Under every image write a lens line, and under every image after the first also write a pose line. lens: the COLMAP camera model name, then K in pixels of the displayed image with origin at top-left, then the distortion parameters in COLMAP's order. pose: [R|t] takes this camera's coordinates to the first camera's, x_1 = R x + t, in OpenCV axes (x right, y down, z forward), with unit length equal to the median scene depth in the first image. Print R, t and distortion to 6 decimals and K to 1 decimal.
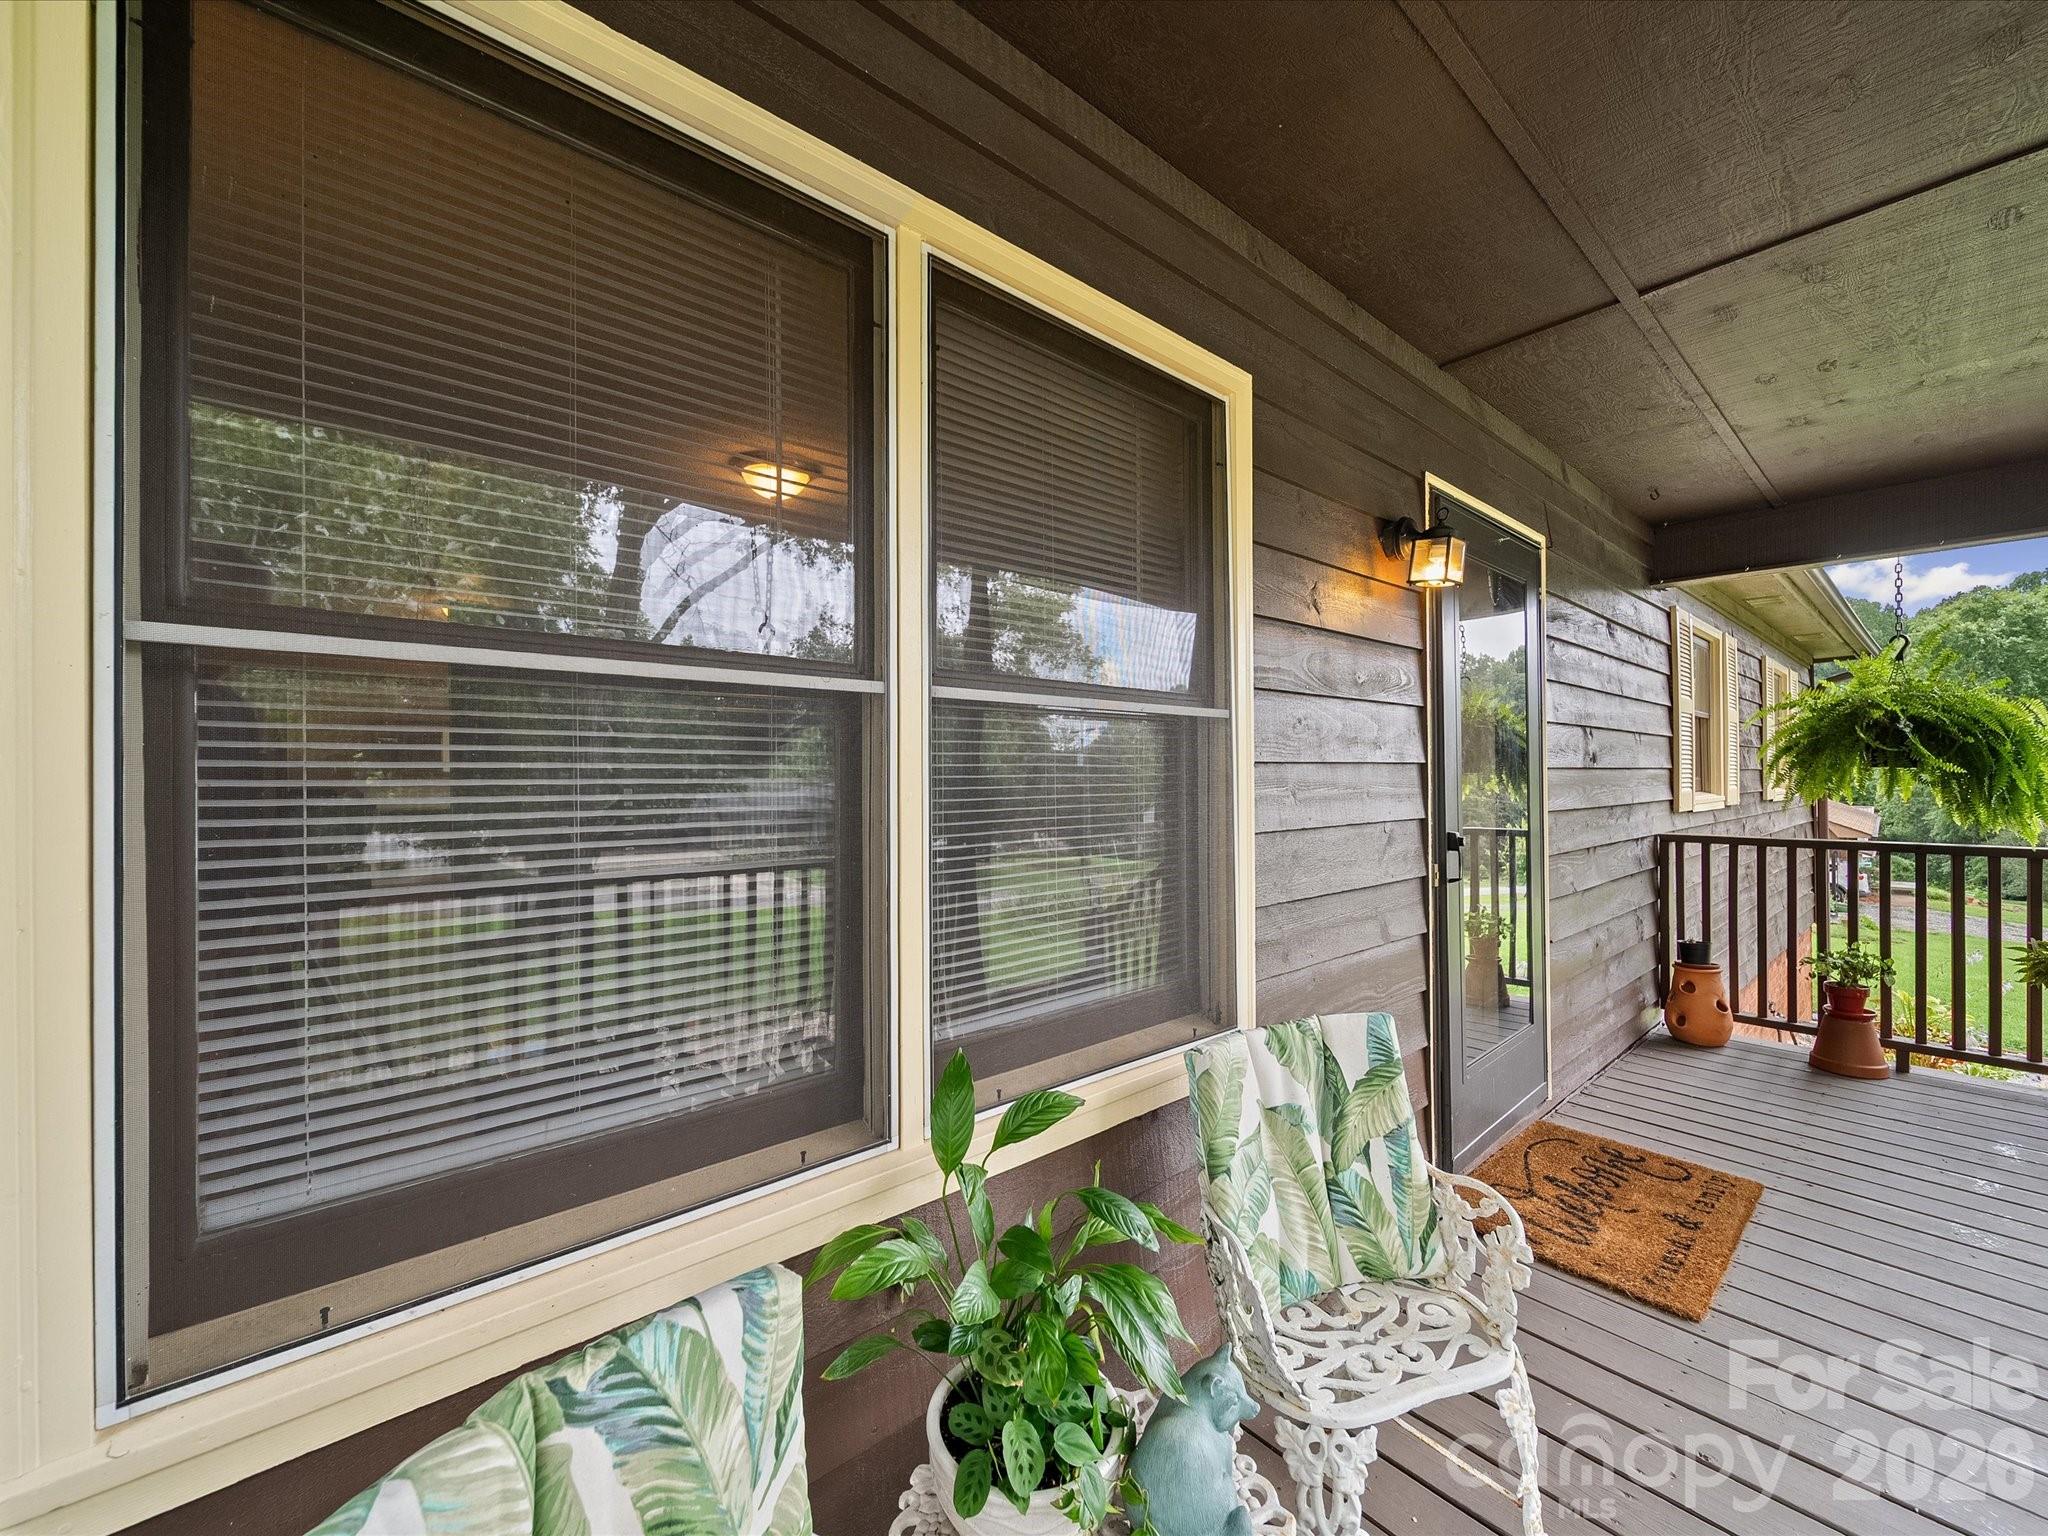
lens RADIAL K [[827.2, 0, 1023.5], [0, 827.2, 771.5], [0, 0, 1]] dist [0.001684, 0.000100]
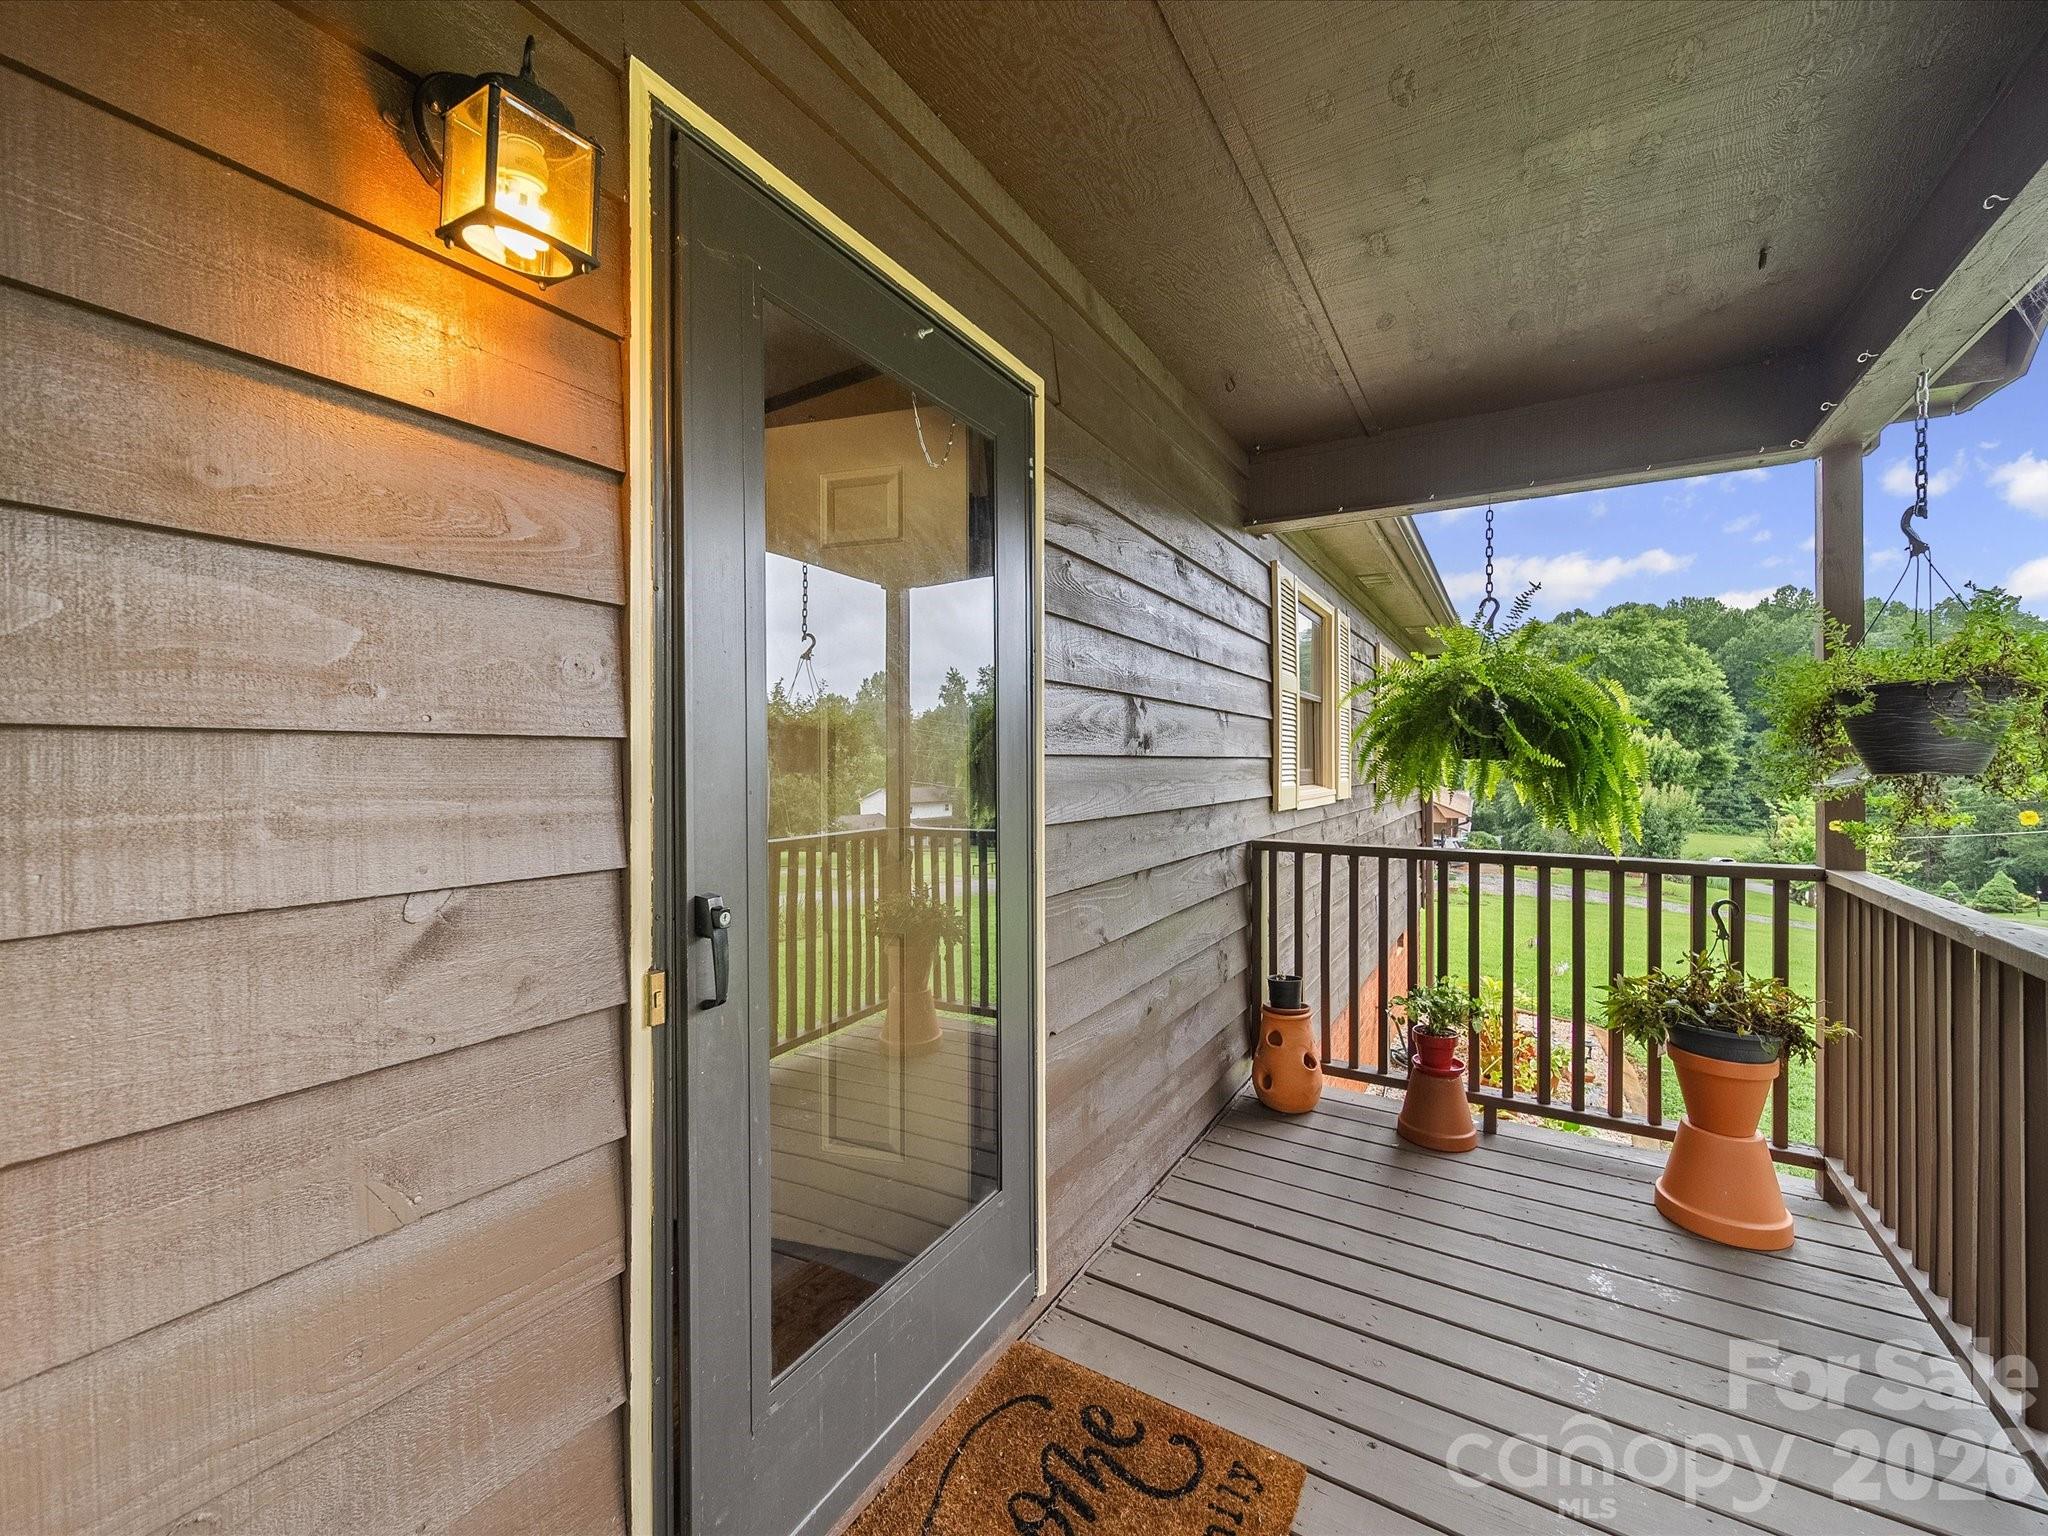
lens RADIAL K [[814.5, 0, 1028.8], [0, 814.5, 758.7], [0, 0, 1]] dist [0.001546, -0.004298]
pose [[0.954017, 0.007740, 0.299653, 0.362327], [-0.008462, 0.999964, 0.001112, -0.002490], [-0.299633, -0.003596, 0.954048, 0.350536]]
